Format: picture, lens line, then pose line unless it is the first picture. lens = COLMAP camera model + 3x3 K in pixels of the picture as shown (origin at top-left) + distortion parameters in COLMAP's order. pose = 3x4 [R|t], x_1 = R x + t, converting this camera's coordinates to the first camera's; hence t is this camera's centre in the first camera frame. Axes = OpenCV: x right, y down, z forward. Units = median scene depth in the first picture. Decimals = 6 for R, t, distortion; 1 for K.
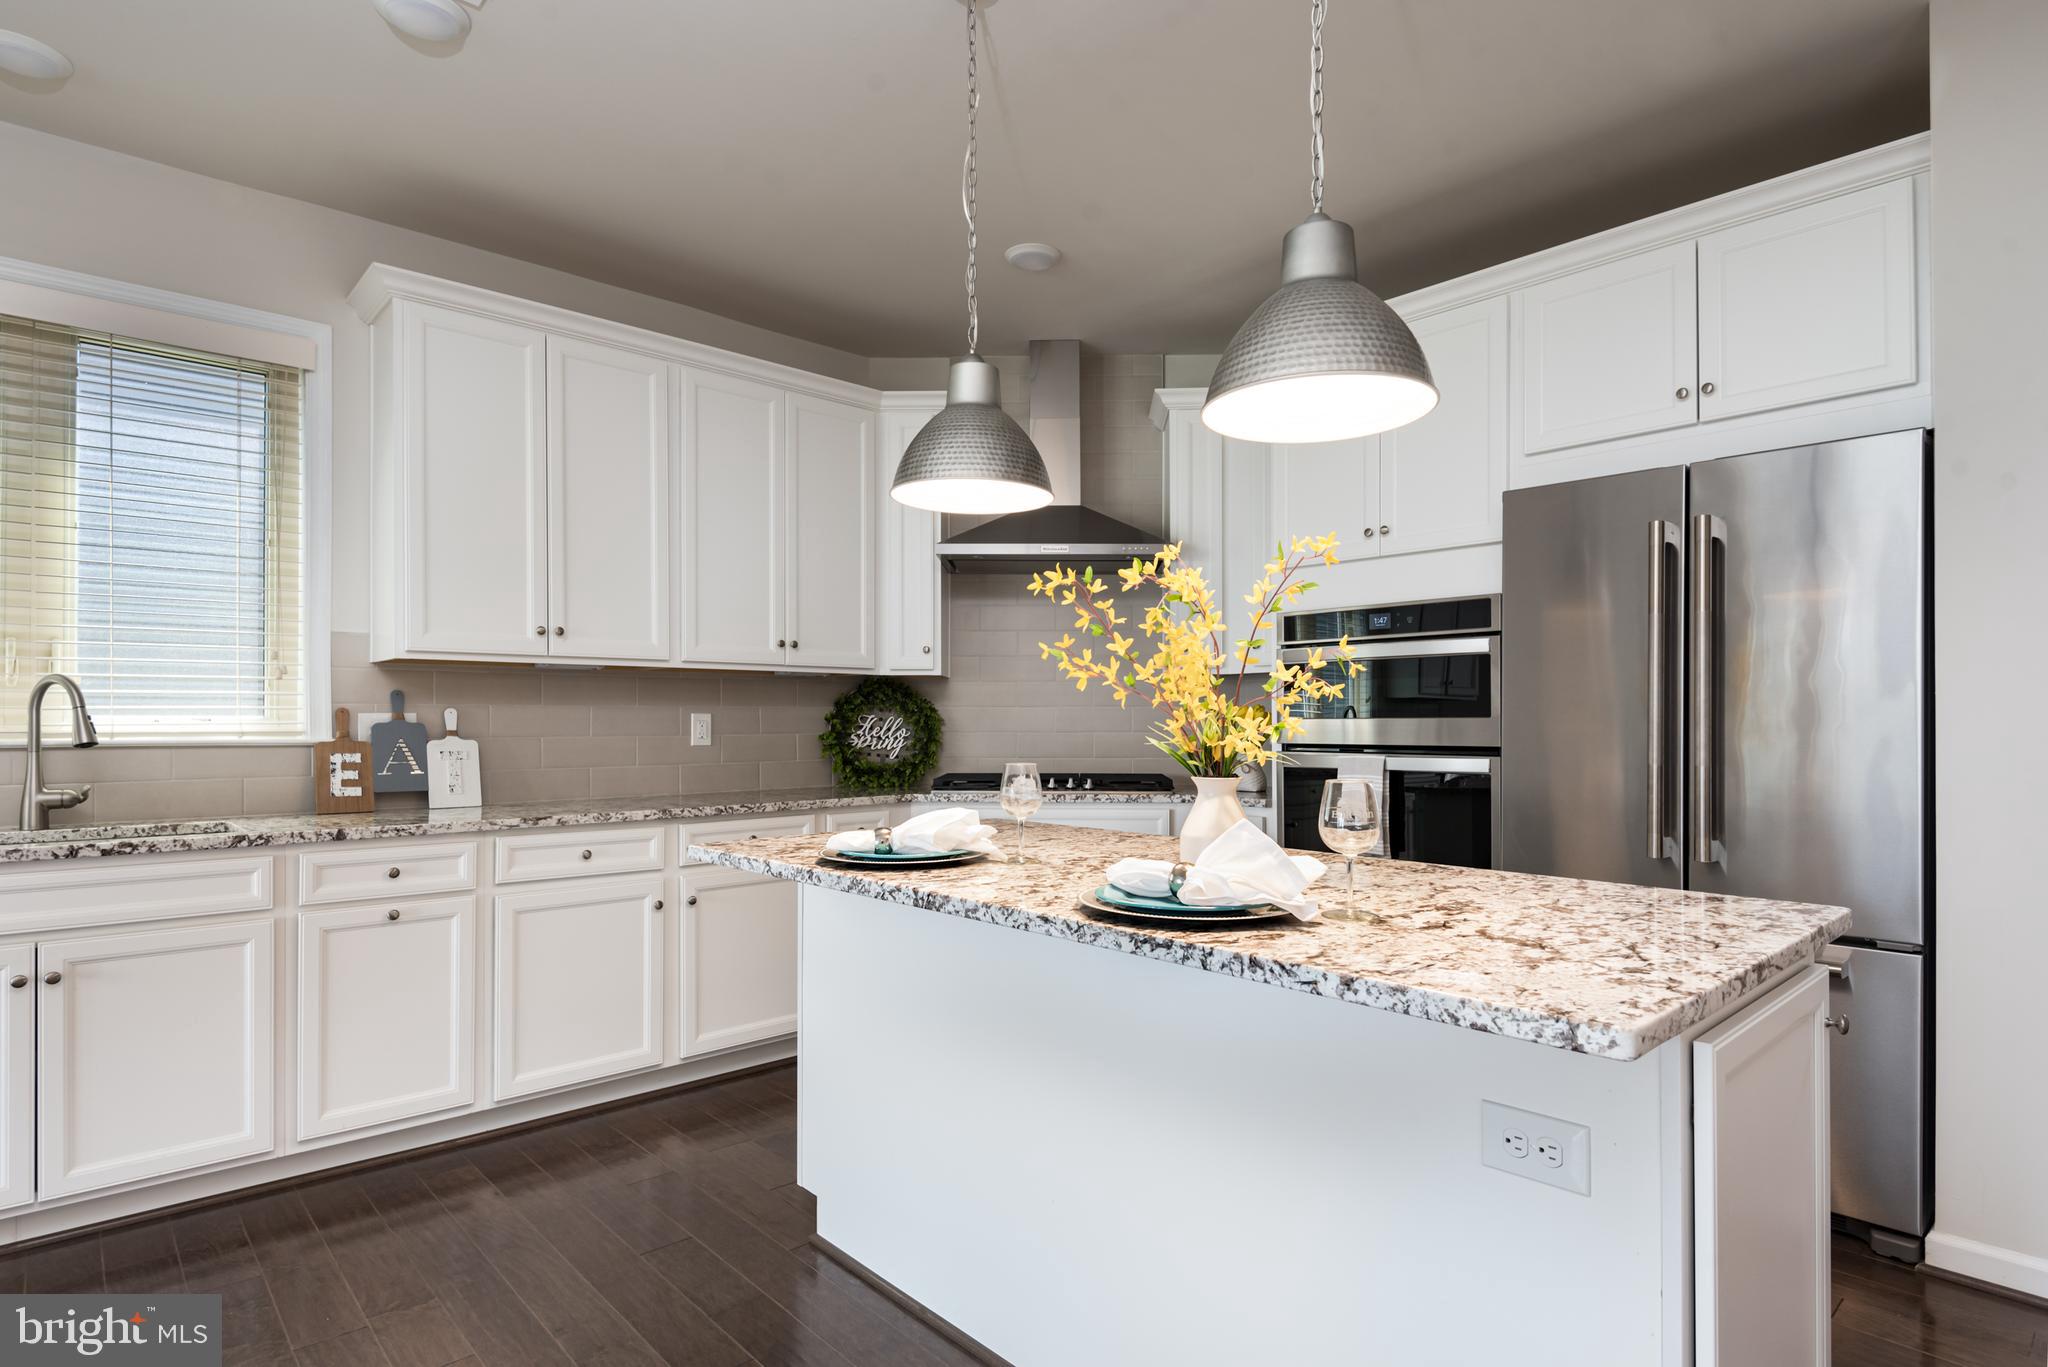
lens RADIAL K [[1058.8, 0, 1029.1], [0, 1058.8, 706.9], [0, 0, 1]] dist [0.052562, -0.045573]
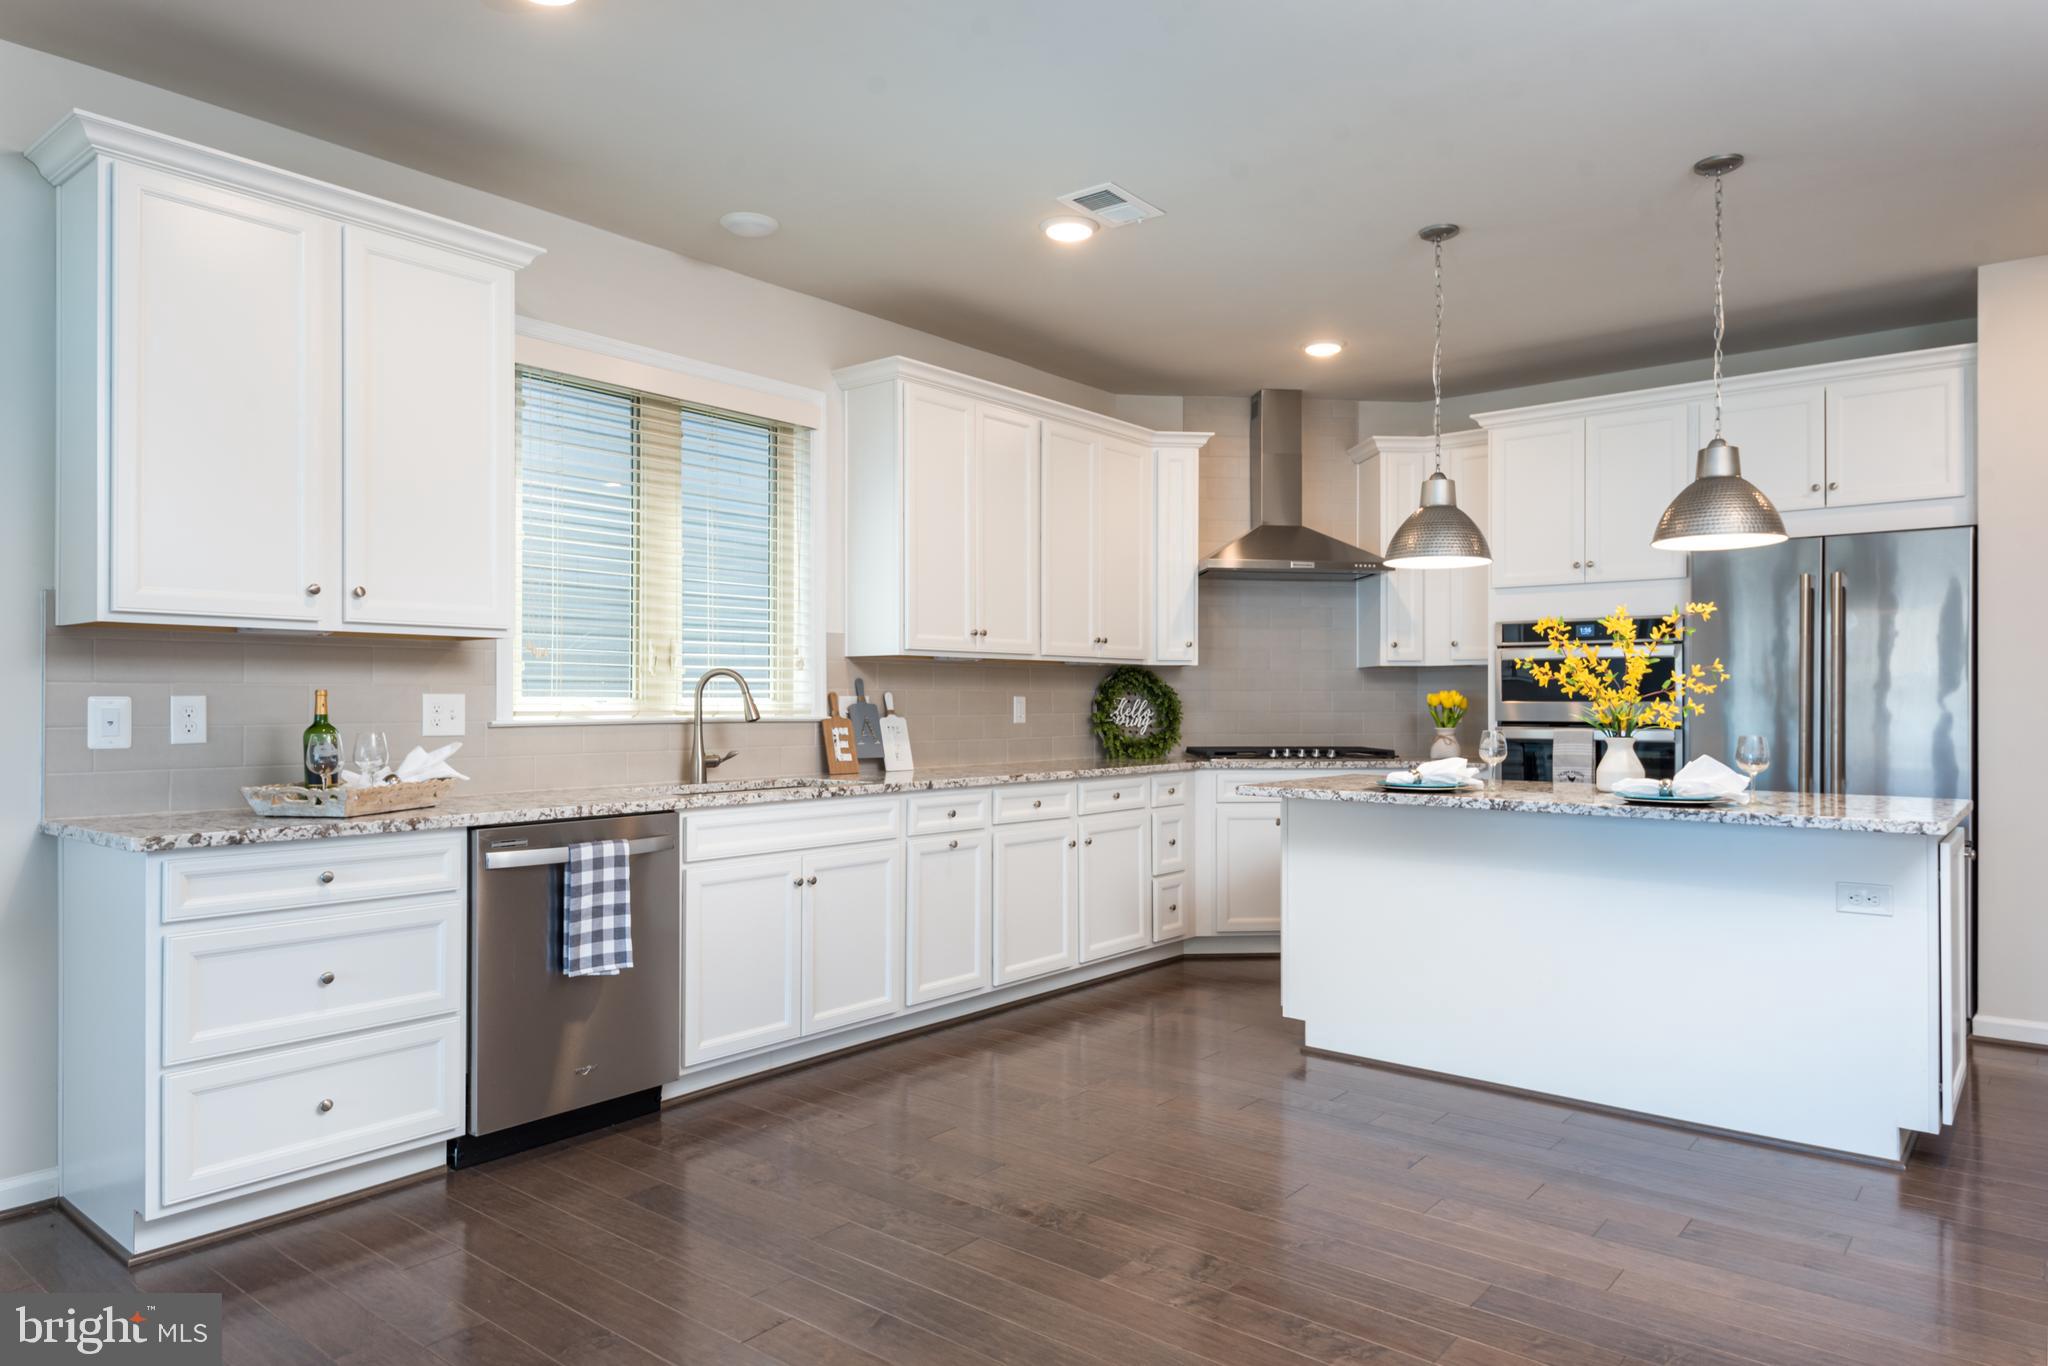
lens RADIAL K [[1267.0, 0, 1030.8], [0, 1267.0, 693.6], [0, 0, 1]] dist [0.049279, -0.040375]
pose [[0.989760, 0.003155, 0.142706, -0.621532], [-0.004229, 0.999965, 0.007218, -0.009466], [-0.142678, -0.007747, 0.989739, -0.529458]]
